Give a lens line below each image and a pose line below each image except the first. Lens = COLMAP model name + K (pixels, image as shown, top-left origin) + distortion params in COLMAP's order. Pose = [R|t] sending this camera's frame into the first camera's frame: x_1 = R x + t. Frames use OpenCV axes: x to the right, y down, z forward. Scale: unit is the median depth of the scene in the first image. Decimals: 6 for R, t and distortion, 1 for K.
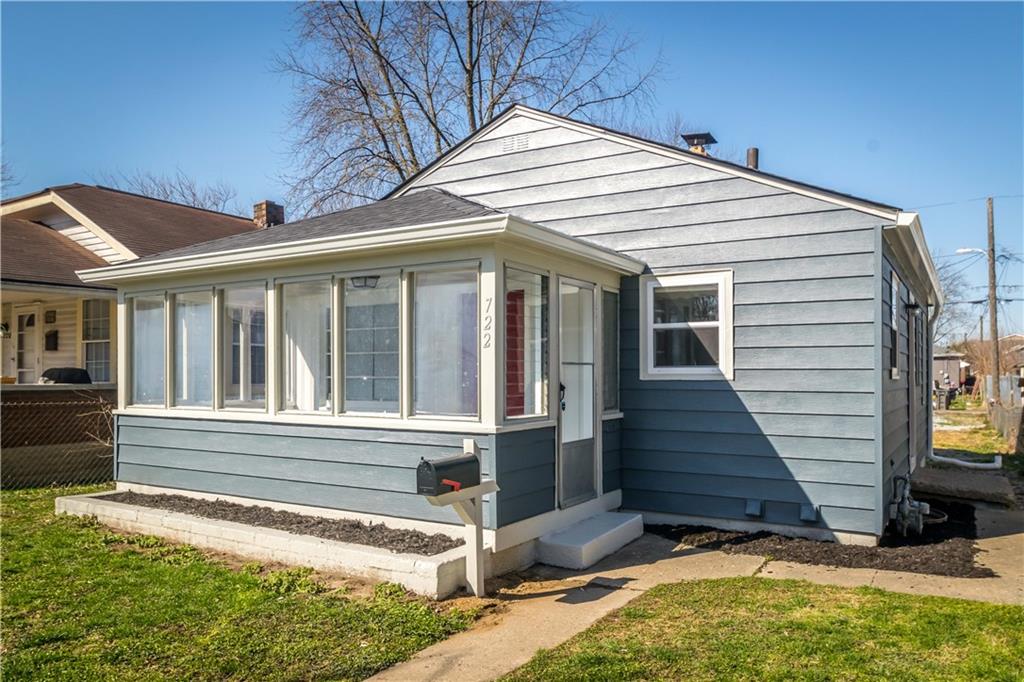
lens RADIAL K [[744.0, 0, 511.8], [0, 744.0, 369.2], [0, 0, 1]] dist [-0.003688, -0.000561]
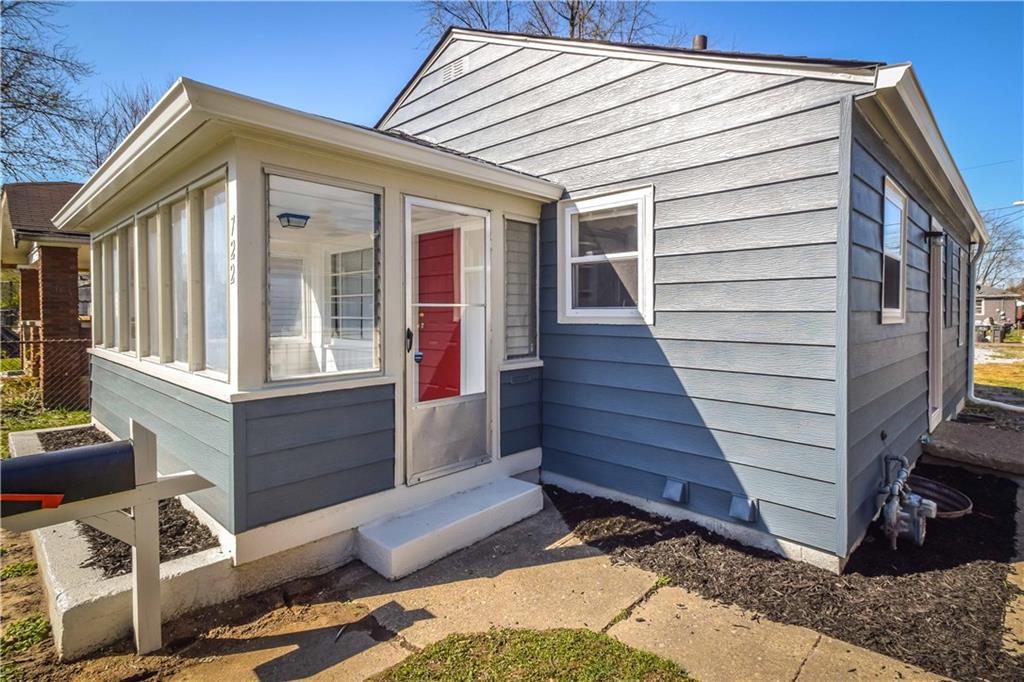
lens RADIAL K [[516.0, 0, 539.1], [0, 516.0, 320.4], [0, 0, 1]] dist [0.037759, -0.015308]
pose [[0.981174, 0.001900, -0.193119, 0.281216], [0.002474, 0.999746, 0.022408, -0.002702], [0.193112, -0.022463, 0.980919, 0.431489]]
